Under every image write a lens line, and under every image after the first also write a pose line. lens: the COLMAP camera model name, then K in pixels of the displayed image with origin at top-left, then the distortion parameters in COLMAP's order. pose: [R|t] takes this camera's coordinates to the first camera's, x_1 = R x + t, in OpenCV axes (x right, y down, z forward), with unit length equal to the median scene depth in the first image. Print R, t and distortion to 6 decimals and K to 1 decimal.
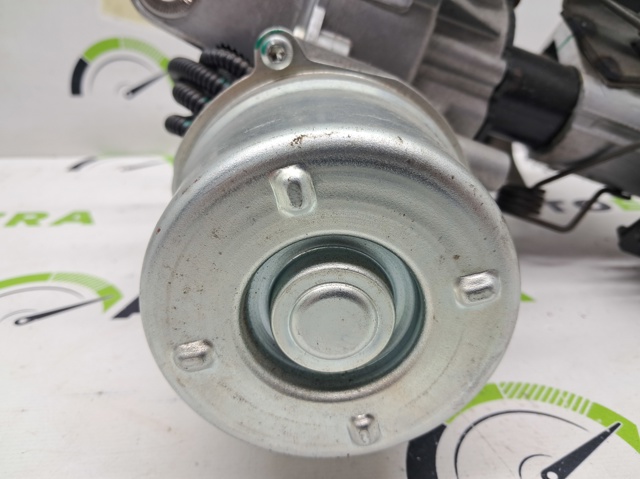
lens RADIAL K [[517.8, 0, 317.6], [0, 517.8, 244.4], [0, 0, 1]] dist [-0.018680, 0.004383]
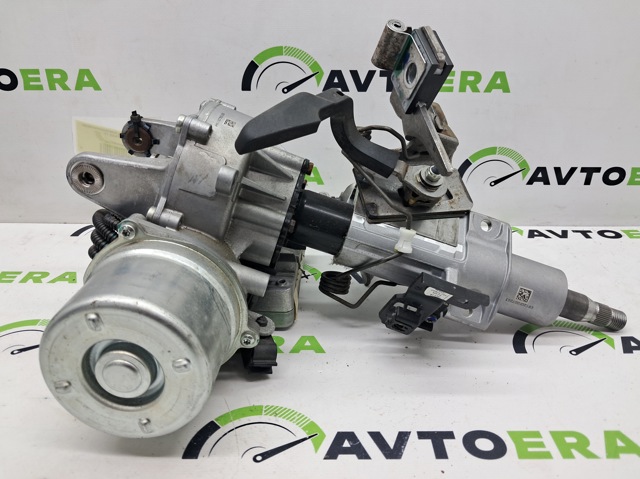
lens RADIAL K [[517.8, 0, 324.6], [0, 517.8, 237.4], [0, 0, 1]] dist [-0.018680, 0.004383]
pose [[0.995451, 0.031796, -0.089807, 0.742708], [-0.032747, 0.999422, -0.009136, -0.312185], [0.089465, 0.012036, 0.995917, -0.785708]]
